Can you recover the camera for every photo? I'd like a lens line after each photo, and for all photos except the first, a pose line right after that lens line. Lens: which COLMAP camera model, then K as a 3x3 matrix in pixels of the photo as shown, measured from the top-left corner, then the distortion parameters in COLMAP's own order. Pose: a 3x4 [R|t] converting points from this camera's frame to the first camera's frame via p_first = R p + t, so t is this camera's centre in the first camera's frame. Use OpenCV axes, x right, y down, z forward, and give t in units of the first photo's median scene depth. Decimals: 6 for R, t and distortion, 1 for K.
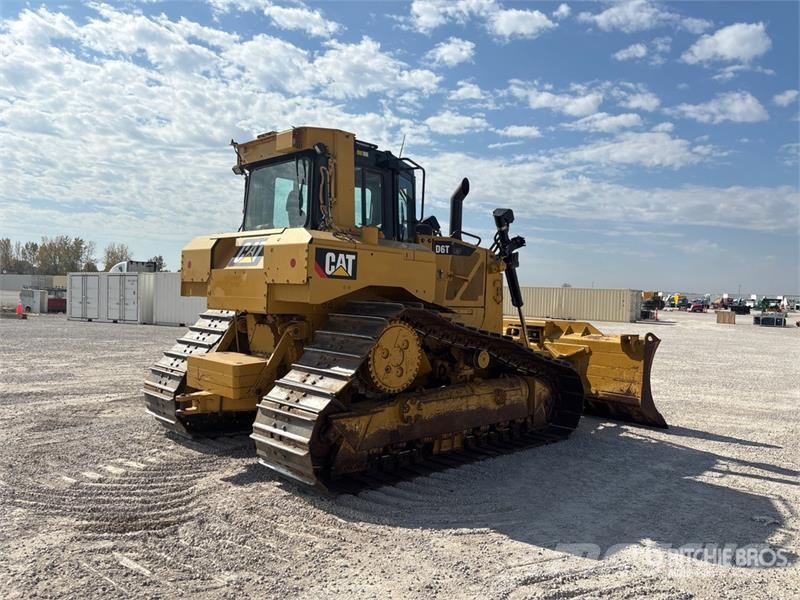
lens RADIAL K [[608.7, 0, 399.4], [0, 608.7, 312.7], [0, 0, 1]] dist [0.023138, -0.006942]
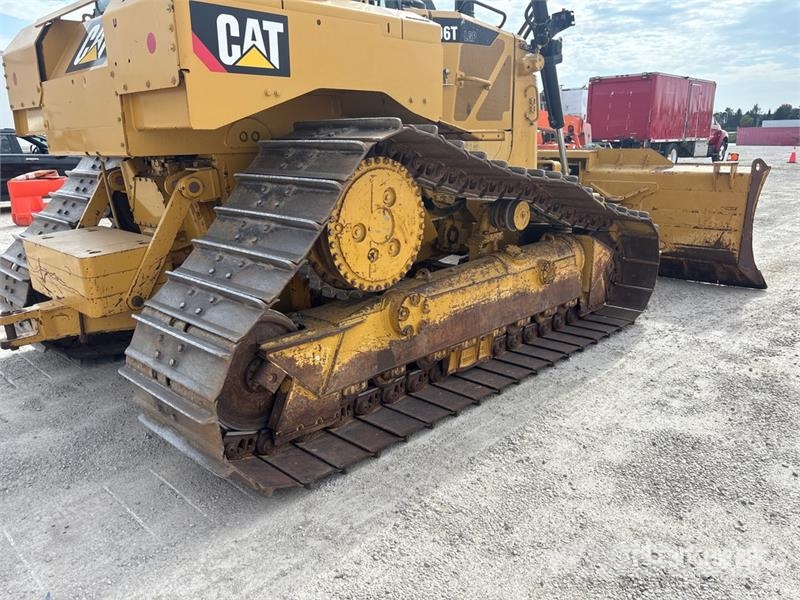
lens RADIAL K [[608.7, 0, 399.4], [0, 608.7, 312.7], [0, 0, 1]] dist [0.023138, -0.006942]
pose [[0.998214, -0.058674, 0.011237, 0.001745], [0.053986, 0.966501, 0.250920, 0.011089], [-0.025583, -0.249865, 0.967943, 0.414559]]
